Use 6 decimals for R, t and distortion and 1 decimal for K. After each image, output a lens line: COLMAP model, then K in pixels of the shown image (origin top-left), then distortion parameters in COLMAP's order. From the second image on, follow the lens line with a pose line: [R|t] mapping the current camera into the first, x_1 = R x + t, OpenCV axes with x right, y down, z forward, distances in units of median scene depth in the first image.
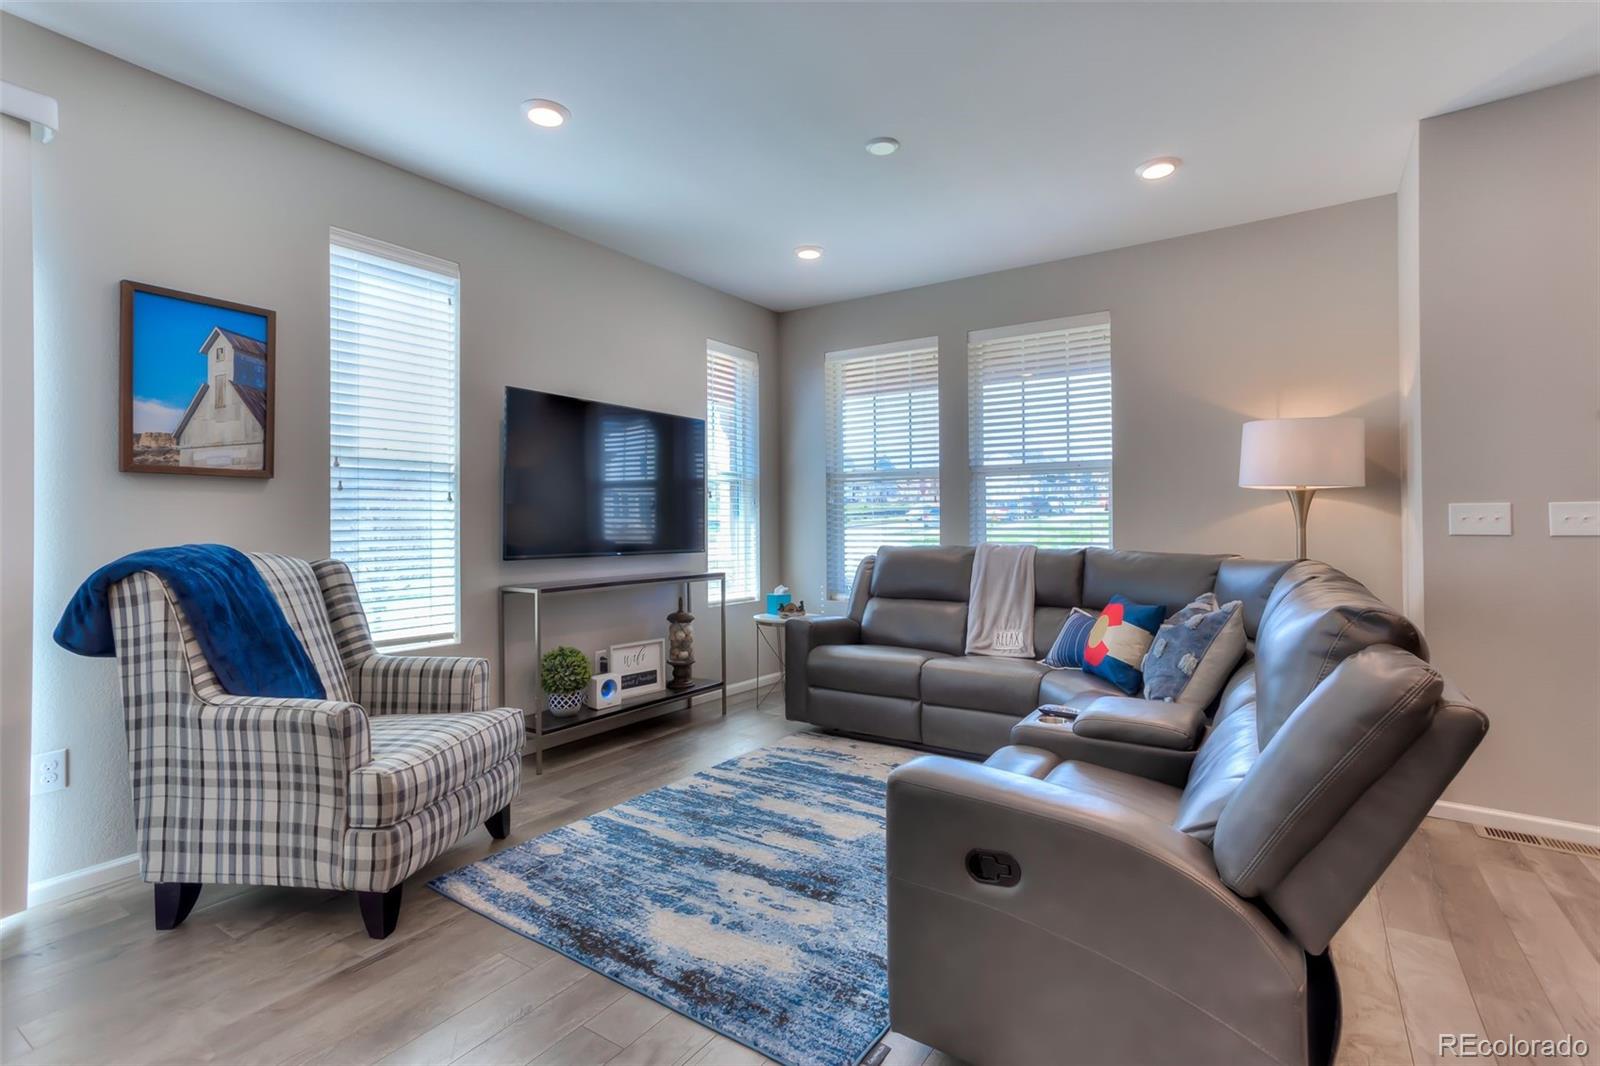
lens RADIAL K [[739.8, 0, 801.0], [0, 739.8, 517.9], [0, 0, 1]] dist [0.003958, 0.000883]
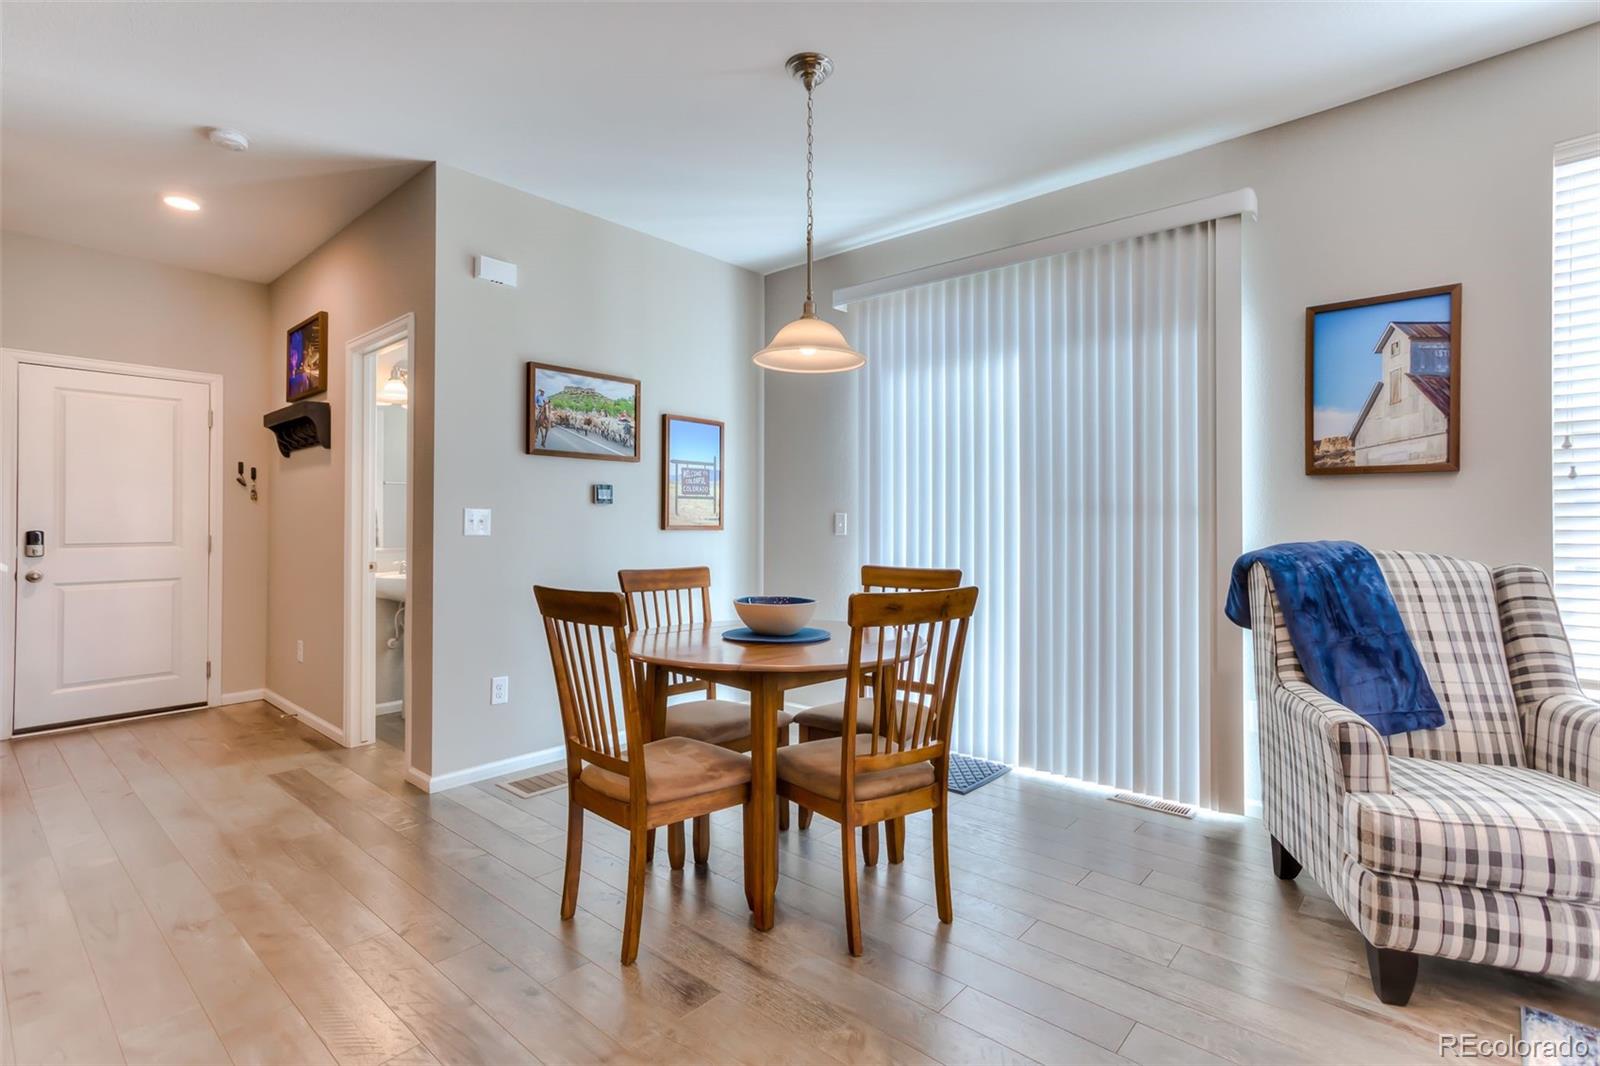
lens RADIAL K [[739.8, 0, 799.7], [0, 739.8, 529.2], [0, 0, 1]] dist [0.003958, 0.000883]
pose [[-0.122269, 0.012068, -0.992424, 0.292953], [0.003017, 0.999926, 0.011787, 0.004222], [0.992492, -0.001553, -0.122296, 0.341940]]
